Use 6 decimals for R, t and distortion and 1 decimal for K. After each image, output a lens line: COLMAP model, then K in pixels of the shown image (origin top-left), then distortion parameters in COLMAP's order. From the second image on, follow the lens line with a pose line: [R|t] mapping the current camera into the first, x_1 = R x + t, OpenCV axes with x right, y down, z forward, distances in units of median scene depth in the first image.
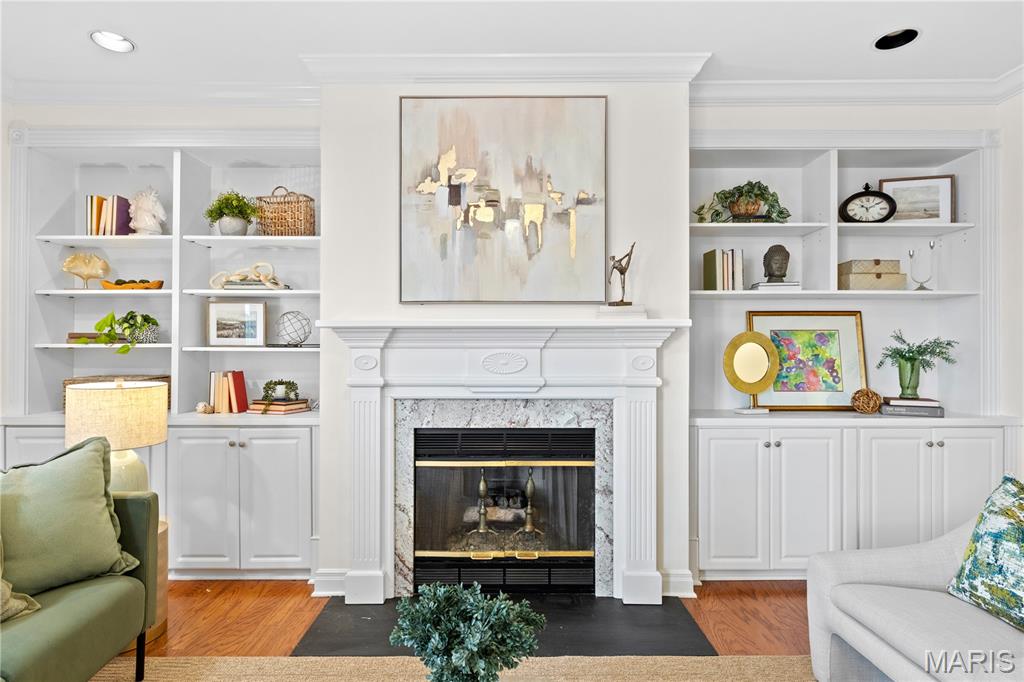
lens RADIAL K [[534.0, 0, 516.9], [0, 534.0, 345.6], [0, 0, 1]] dist [0.006259, -0.000719]
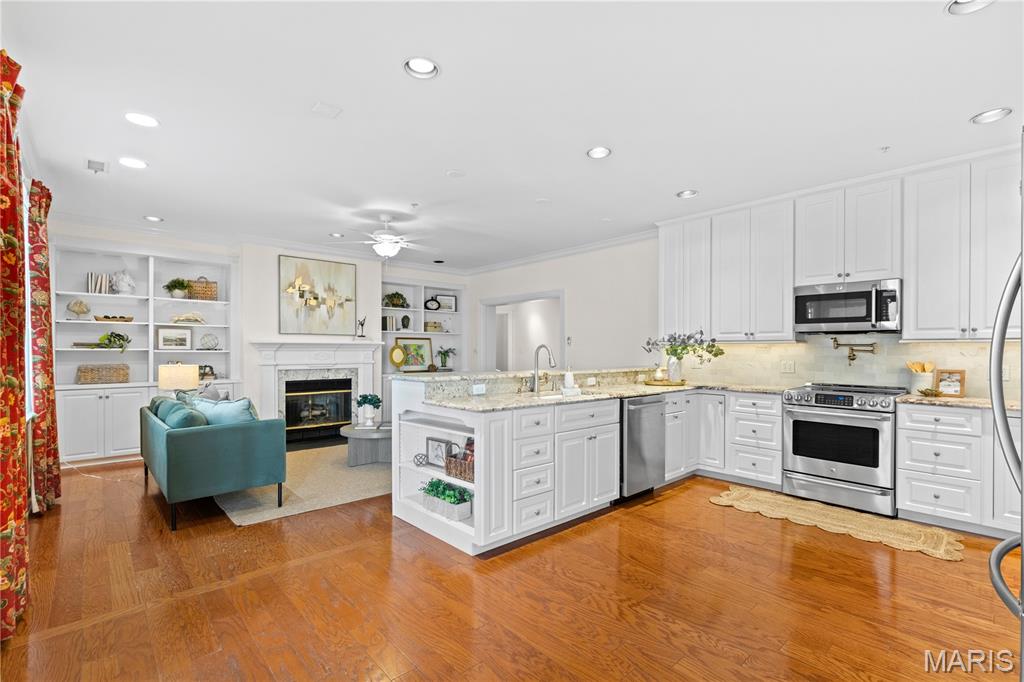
lens RADIAL K [[458.8, 0, 522.4], [0, 458.8, 354.9], [0, 0, 1]] dist [-0.002349, -0.000216]
pose [[0.722736, -0.006127, 0.691097, -0.799642], [-0.006126, 0.999865, 0.015271, -0.015151], [-0.691097, -0.015270, 0.722601, -1.273835]]
